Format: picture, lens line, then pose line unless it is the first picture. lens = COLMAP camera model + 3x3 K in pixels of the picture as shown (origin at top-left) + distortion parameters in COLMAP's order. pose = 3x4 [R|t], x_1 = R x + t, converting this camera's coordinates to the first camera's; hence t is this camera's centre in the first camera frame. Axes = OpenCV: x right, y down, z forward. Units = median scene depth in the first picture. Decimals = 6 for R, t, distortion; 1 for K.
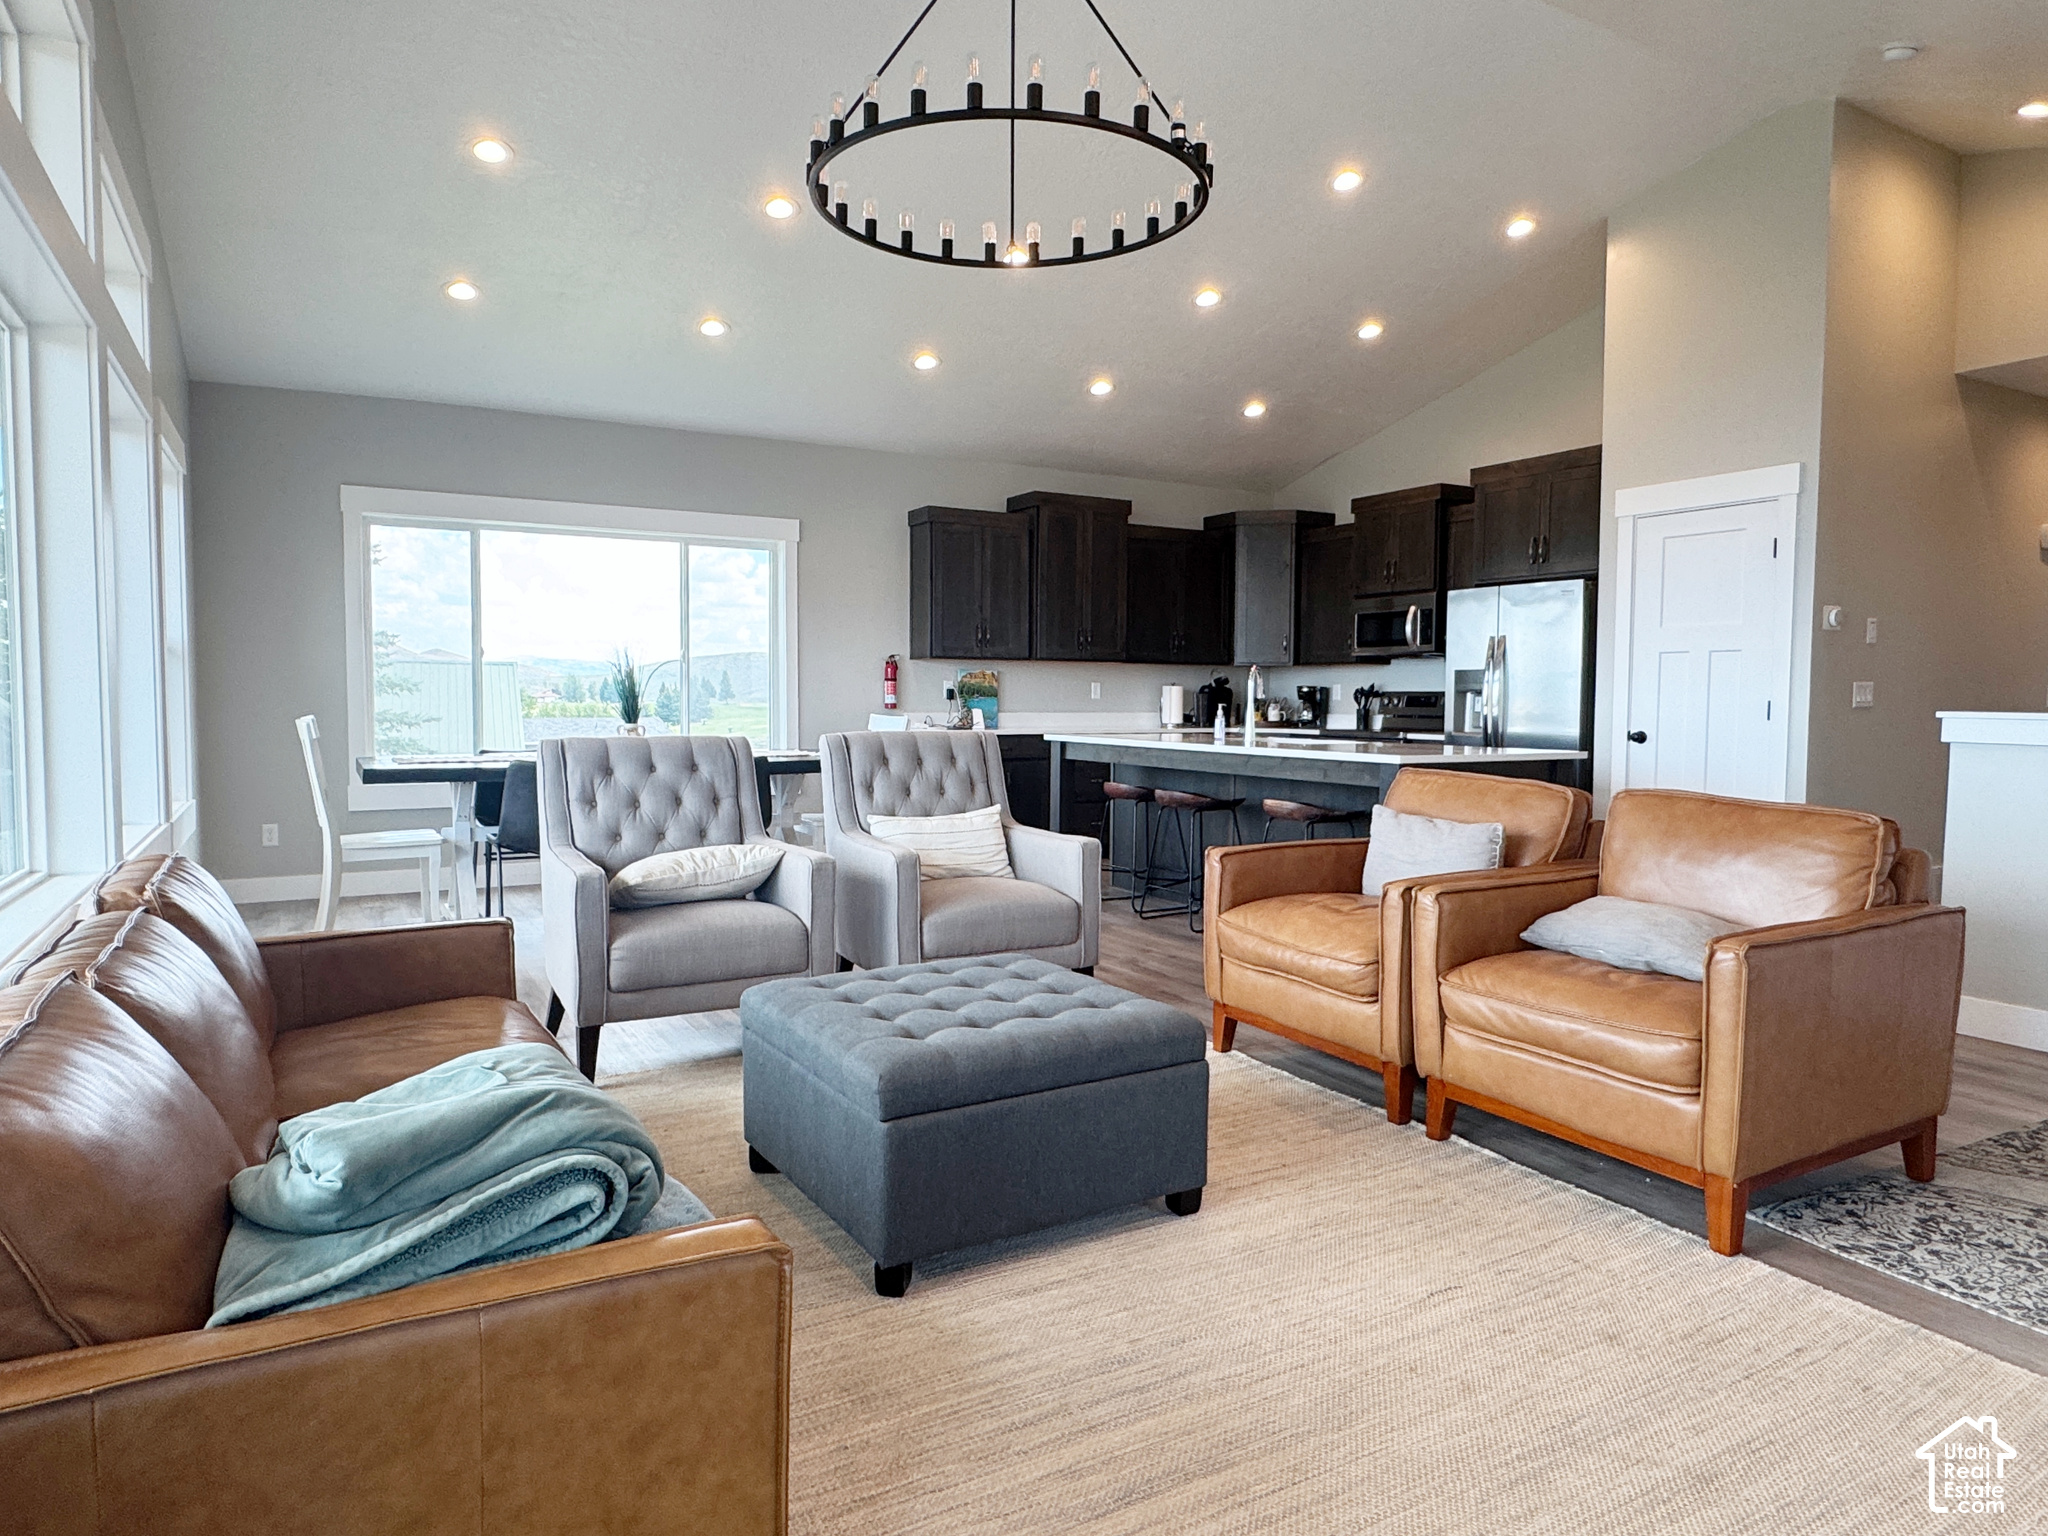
lens RADIAL K [[1266.0, 0, 1024.0], [0, 1266.0, 768.0], [0, 0, 1]] dist [-0.002724, 0.000110]
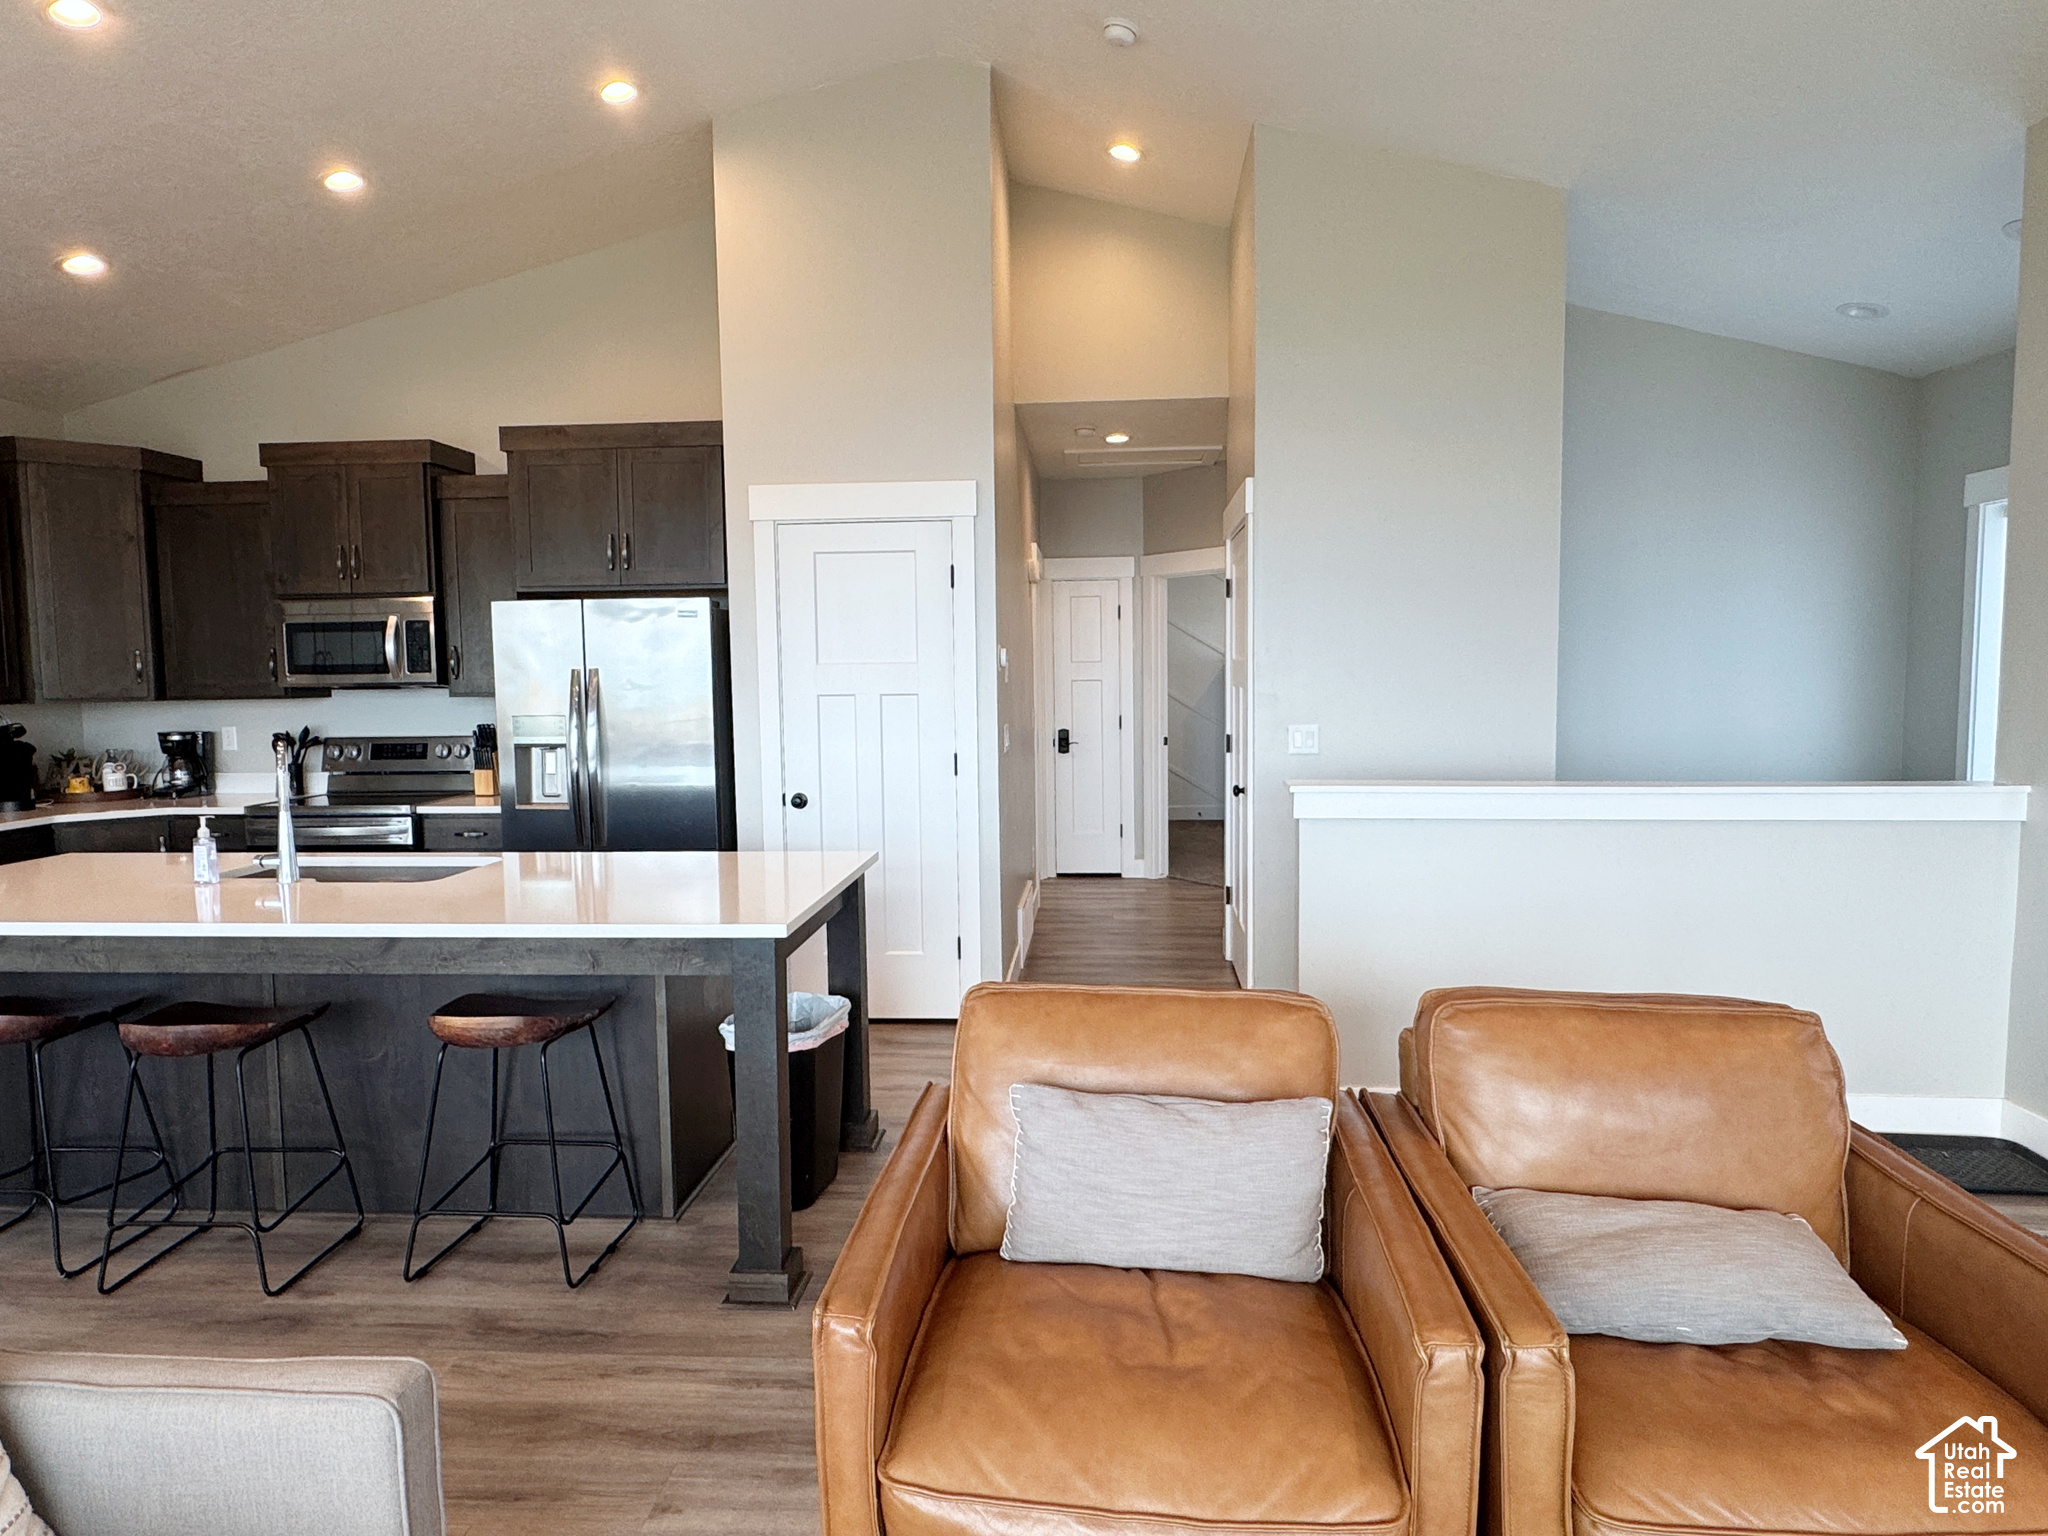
lens RADIAL K [[1266.0, 0, 1024.0], [0, 1266.0, 768.0], [0, 0, 1]] dist [-0.002724, 0.000110]
pose [[0.558655, -0.082634, 0.825274, -0.067736], [0.064175, 0.996348, 0.056321, -0.059970], [-0.826914, 0.021498, 0.561917, 0.323145]]
